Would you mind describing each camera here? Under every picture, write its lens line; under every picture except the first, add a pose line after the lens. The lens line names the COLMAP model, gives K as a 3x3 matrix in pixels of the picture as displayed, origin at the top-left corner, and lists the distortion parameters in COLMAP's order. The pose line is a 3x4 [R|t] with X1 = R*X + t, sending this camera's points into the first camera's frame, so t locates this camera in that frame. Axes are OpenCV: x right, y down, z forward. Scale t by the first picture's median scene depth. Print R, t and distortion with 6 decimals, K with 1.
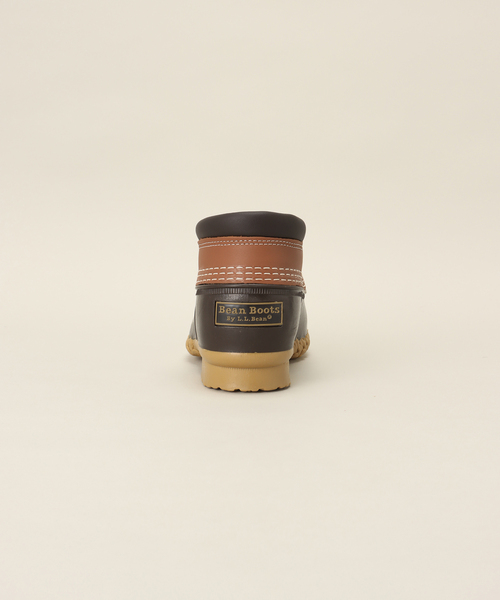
lens RADIAL K [[1000.7, 0, 250.0], [0, 1000.7, 300.0], [0, 0, 1]] dist [0.005689, 0.038850]
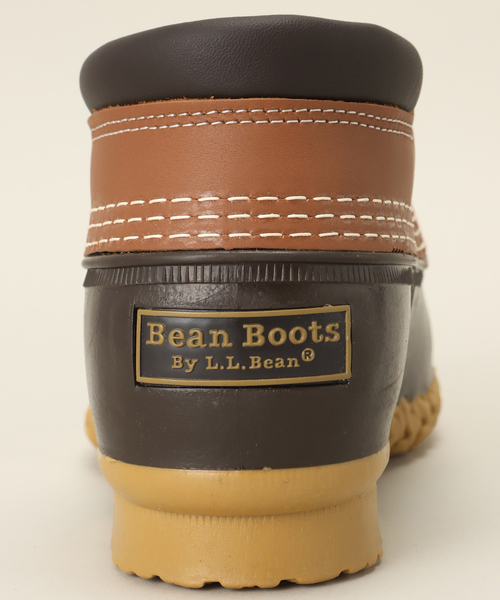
lens RADIAL K [[2198.9, 0, 250.0], [0, 2198.9, 300.0], [0, 0, 1]] dist [0.003898, -1.095465]
pose [[0.999378, -0.019494, -0.029371, 0.021716], [0.020087, 0.999598, 0.020026, -0.014166], [0.028969, -0.020604, 0.999368, 0.312263]]
